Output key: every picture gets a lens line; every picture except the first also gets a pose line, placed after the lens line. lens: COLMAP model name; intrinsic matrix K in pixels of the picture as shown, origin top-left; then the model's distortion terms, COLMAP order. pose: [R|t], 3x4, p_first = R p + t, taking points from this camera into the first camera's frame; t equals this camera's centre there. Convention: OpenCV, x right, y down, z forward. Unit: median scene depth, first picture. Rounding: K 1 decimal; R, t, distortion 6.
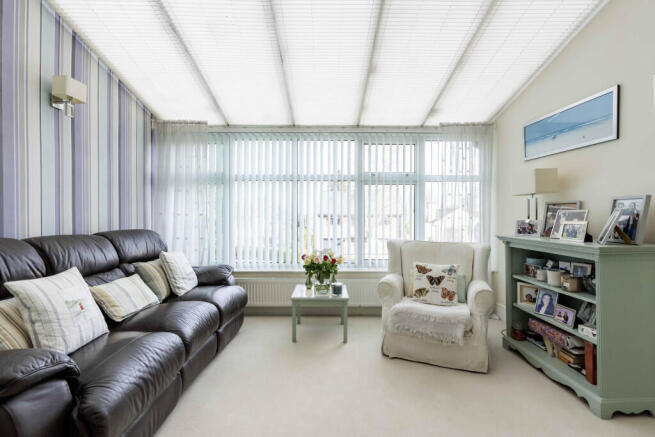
lens RADIAL K [[299.1, 0, 326.8], [0, 299.1, 217.6], [0, 0, 1]] dist [-0.001810, -0.000085]
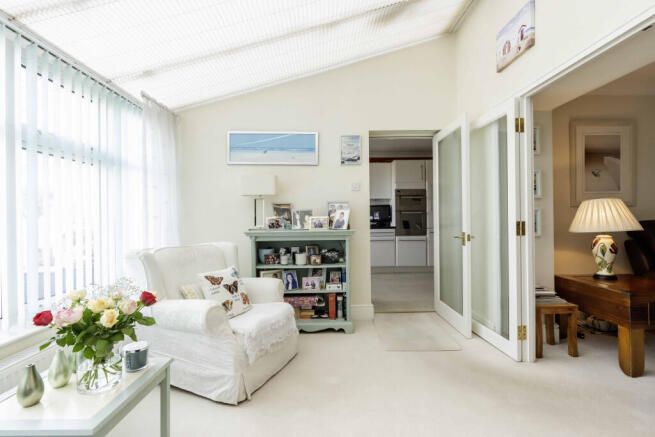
lens RADIAL K [[299.1, 0, 327.7], [0, 299.1, 216.0], [0, 0, 1]] dist [-0.001810, -0.000085]
pose [[0.025225, 0.001794, 0.999680, -0.511062], [0.015966, 0.999870, -0.002198, 0.010106], [-0.999554, 0.016016, 0.025193, 0.731221]]
